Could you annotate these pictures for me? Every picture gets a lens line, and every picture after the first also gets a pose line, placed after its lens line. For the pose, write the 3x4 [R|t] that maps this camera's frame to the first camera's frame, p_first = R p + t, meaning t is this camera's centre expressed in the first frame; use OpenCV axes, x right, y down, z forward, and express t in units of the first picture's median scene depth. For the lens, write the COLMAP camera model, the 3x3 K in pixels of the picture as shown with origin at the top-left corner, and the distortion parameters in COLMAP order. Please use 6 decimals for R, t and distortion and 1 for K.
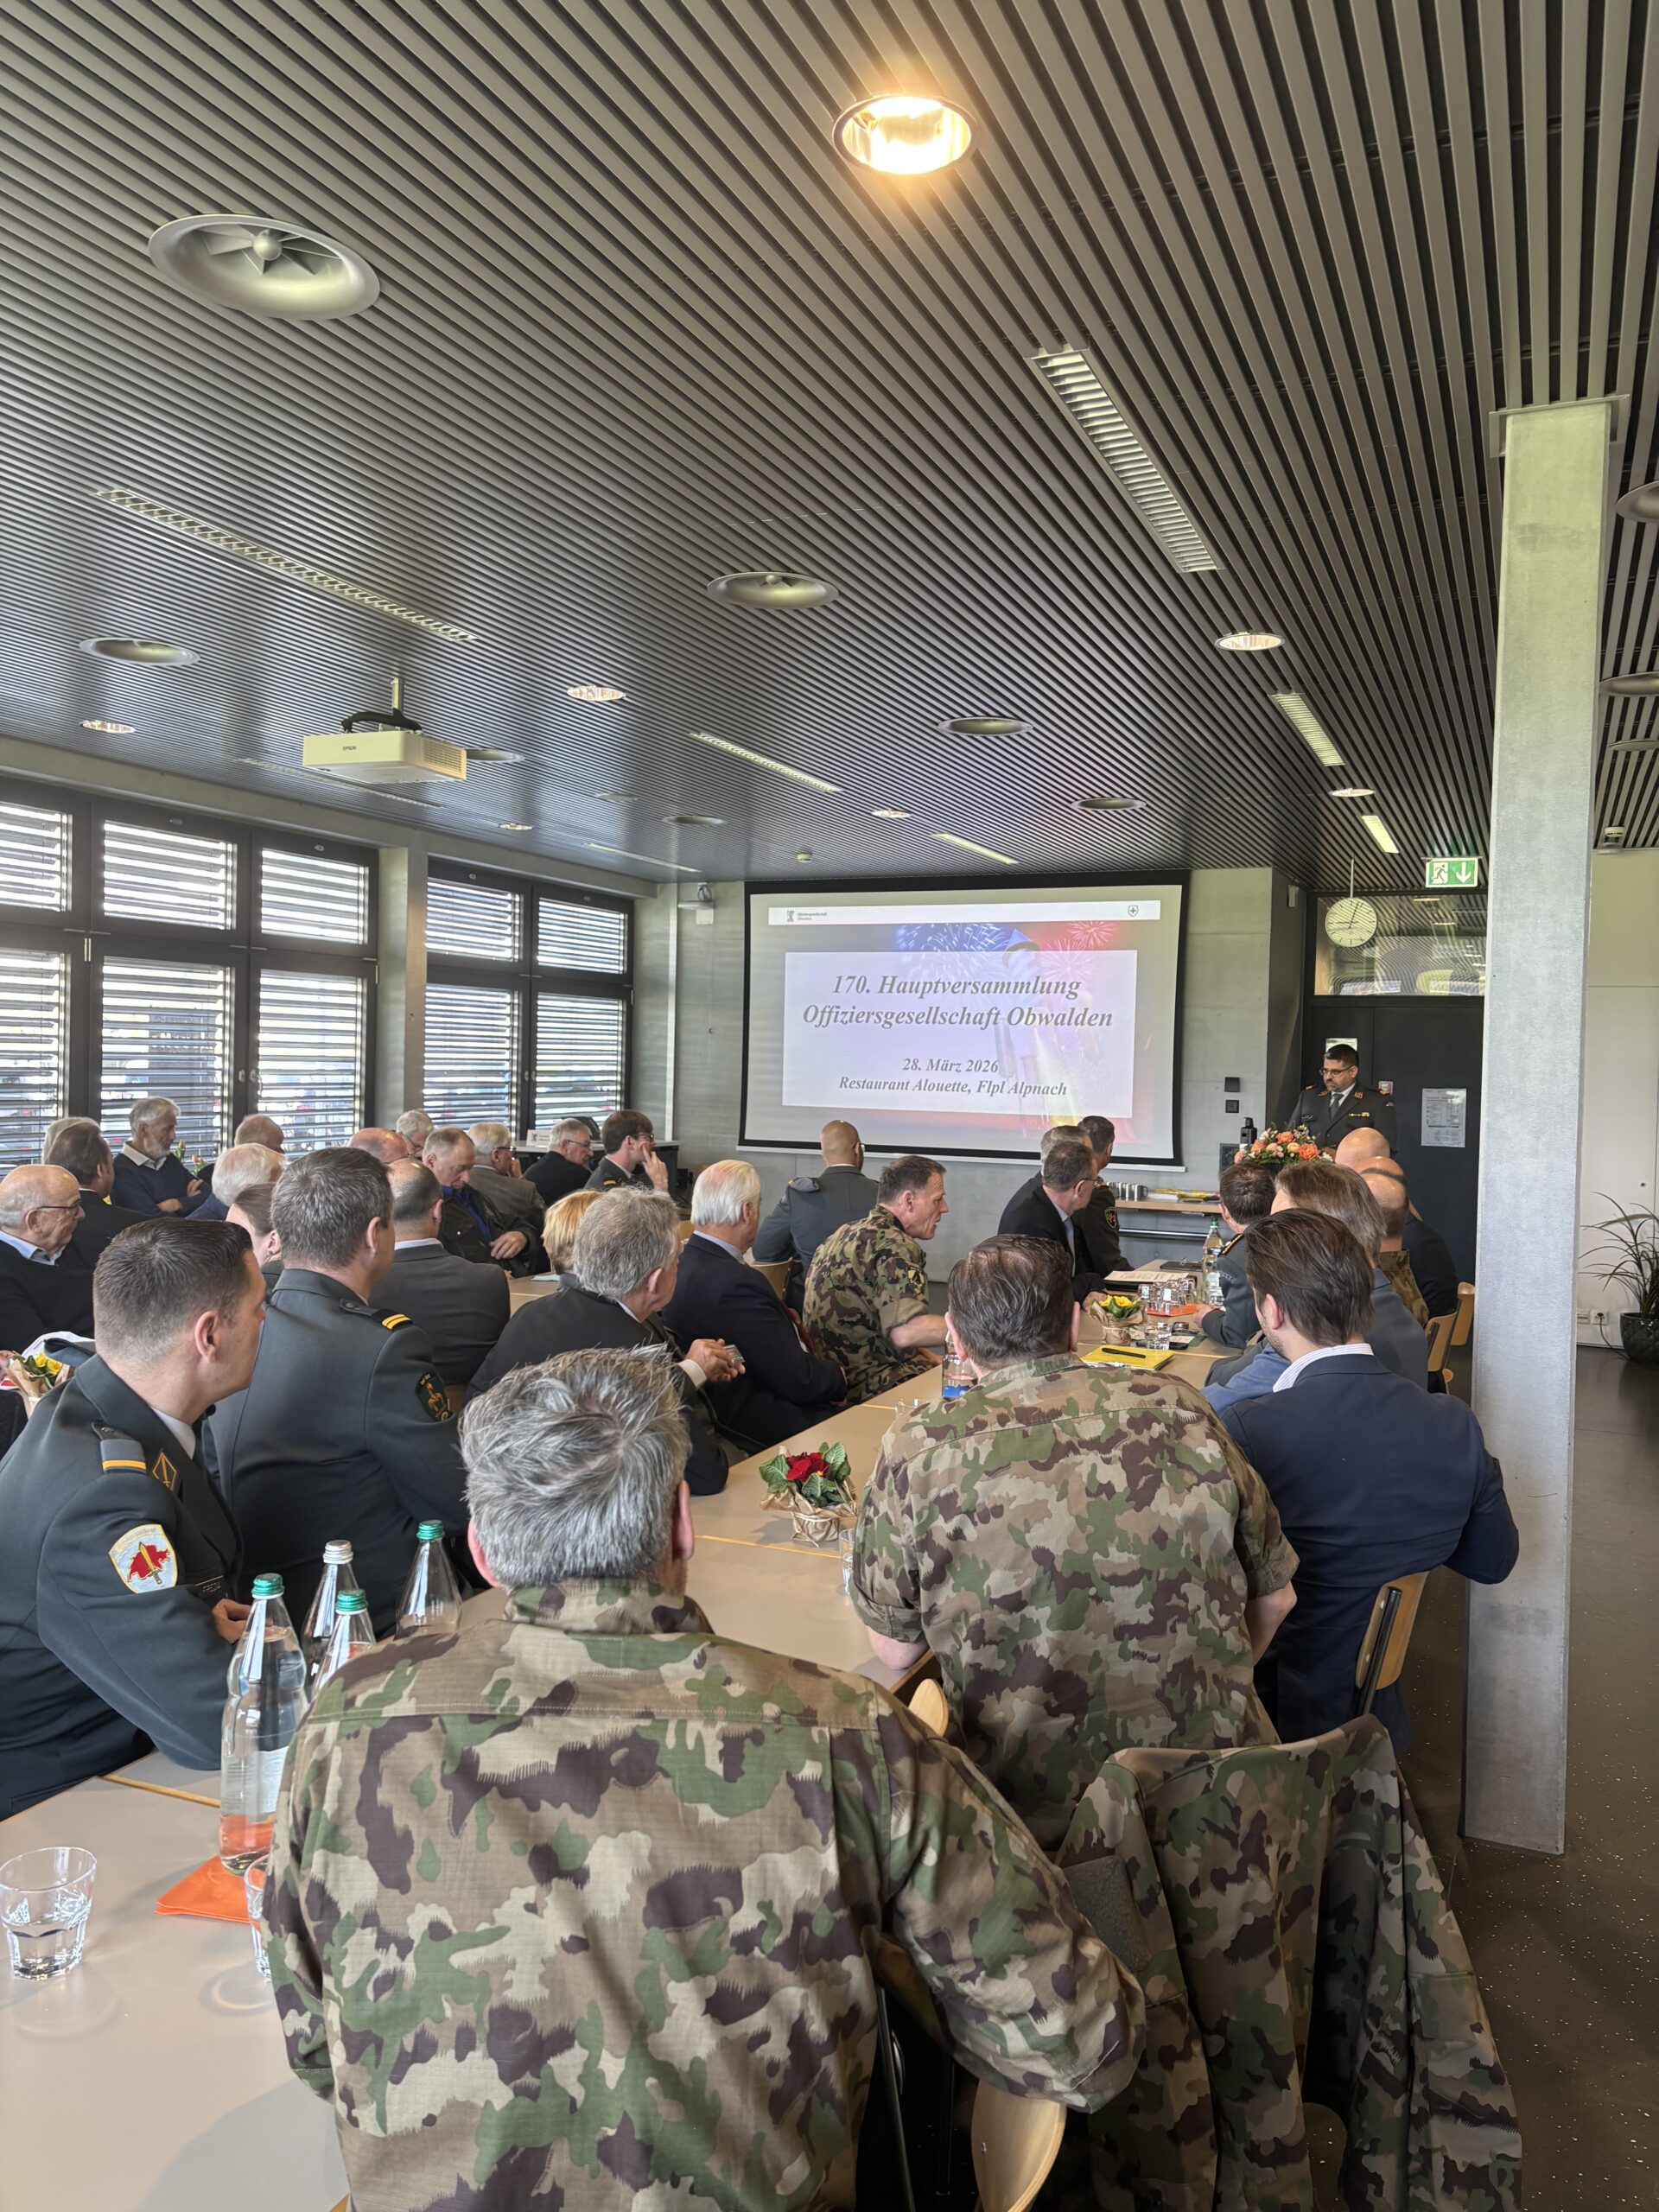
lens RADIAL K [[1679.9, 0, 833.9], [0, 1679.9, 1113.9], [0, 0, 1]] dist [0.106768, 0.000558]
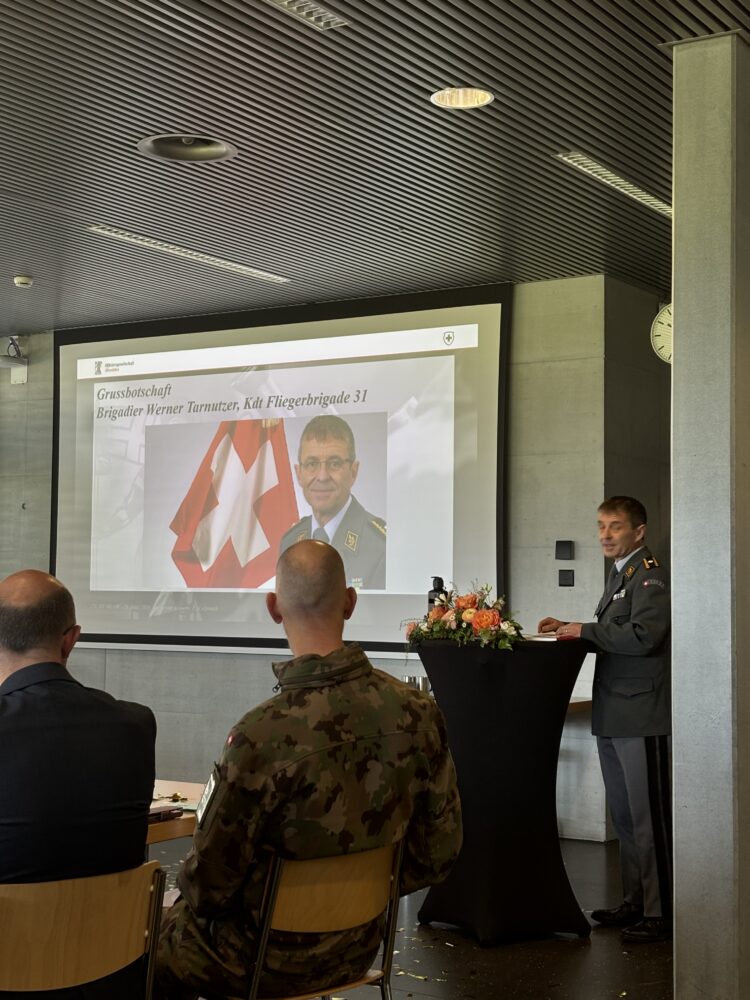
lens RADIAL K [[1581.5, 0, 379.8], [0, 1581.5, 483.7], [0, 0, 1]] dist [0.189282, 0.000000]
pose [[0.986292, -0.028542, -0.162524, 0.253399], [0.014094, 0.995899, -0.089368, 0.015347], [0.164408, 0.085852, 0.982649, 0.245290]]
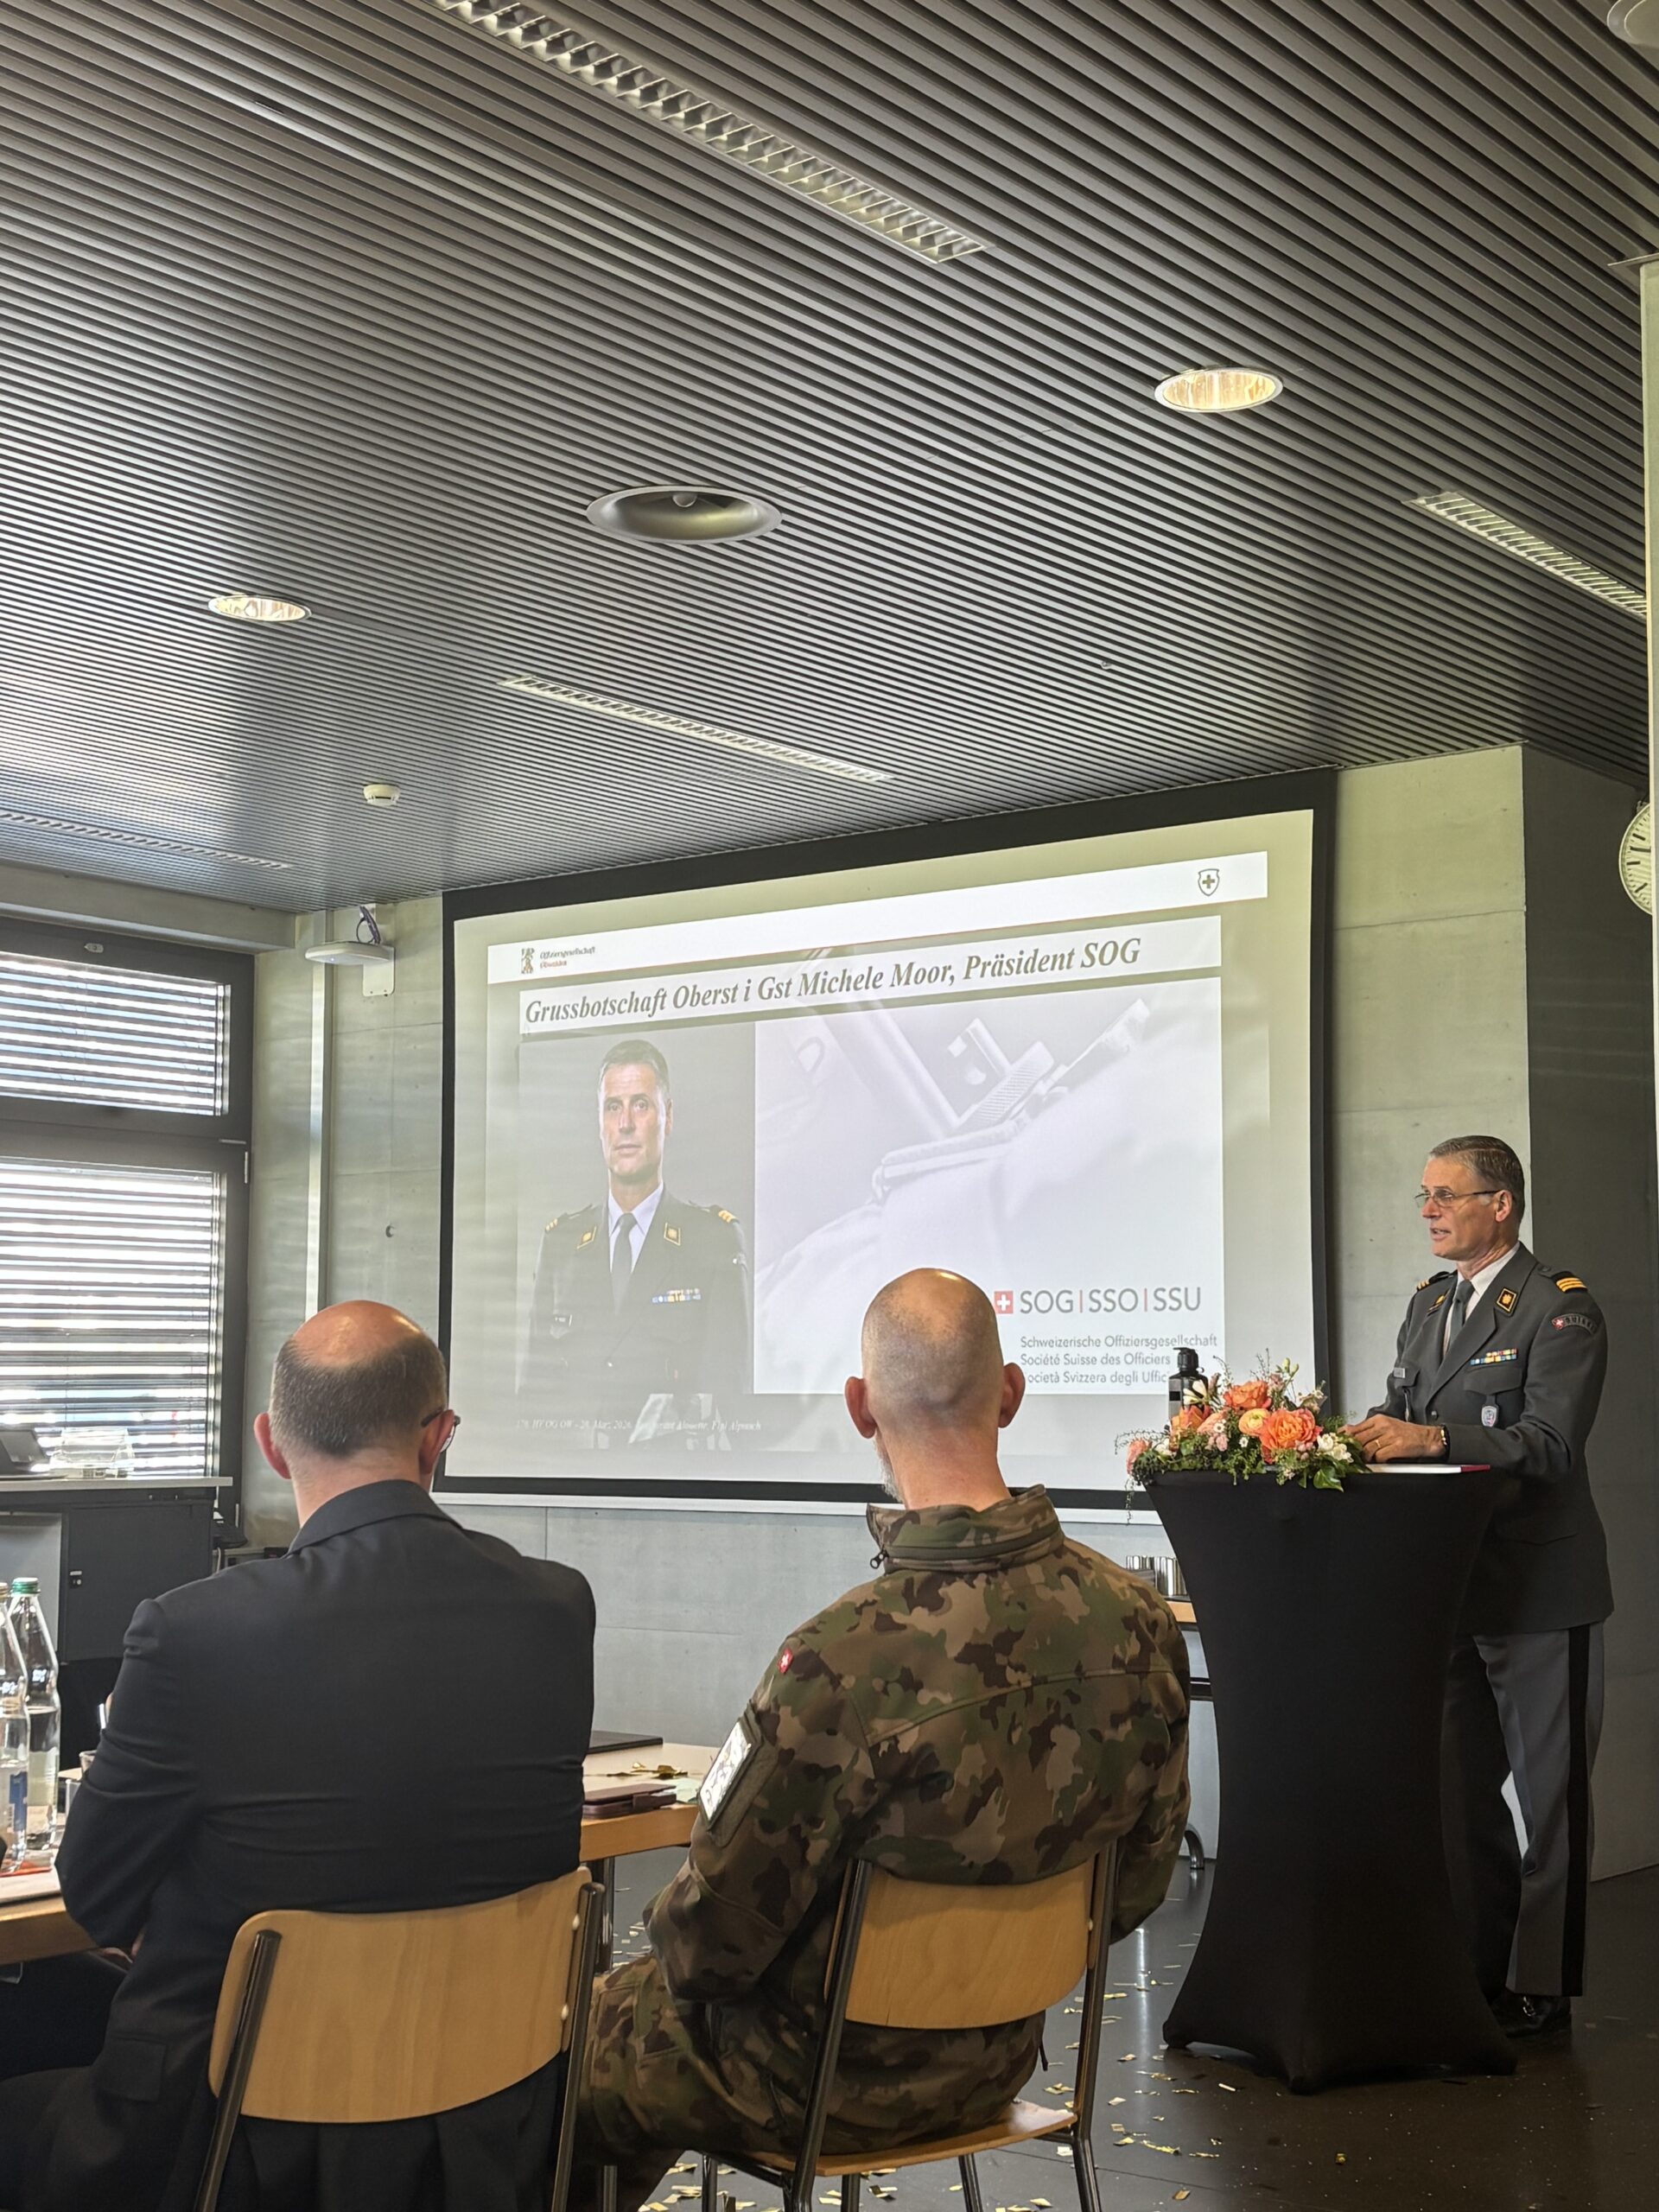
lens RADIAL K [[3110.4, 0, 821.2], [0, 3110.4, 1098.5], [0, 0, 1]] dist [0.134137, 0.000000]
pose [[0.967882, -0.050567, -0.246269, 0.256290], [0.020123, 0.992003, -0.124603, 0.021664], [0.250600, 0.115645, 0.961159, 0.251234]]
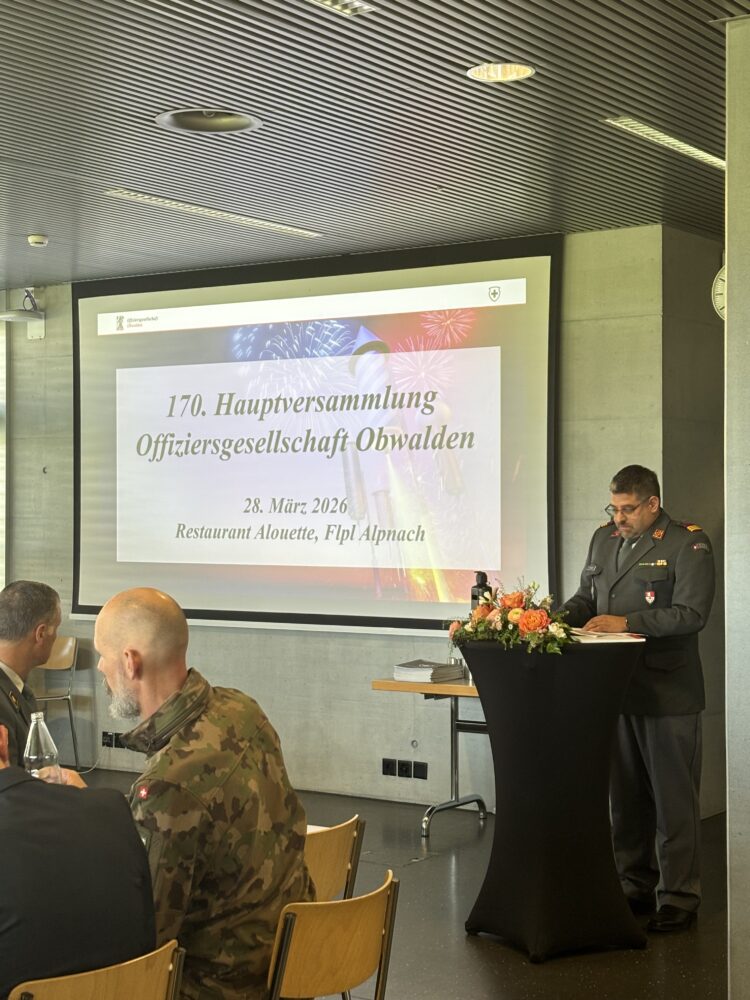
lens RADIAL K [[1722.7, 0, 390.3], [0, 1722.7, 489.0], [0, 0, 1]] dist [0.159396, 0.000000]
pose [[0.981913, -0.032302, -0.186555, 0.259368], [0.026489, 0.999085, -0.033570, -0.008851], [0.187469, 0.028021, 0.981871, 0.231161]]
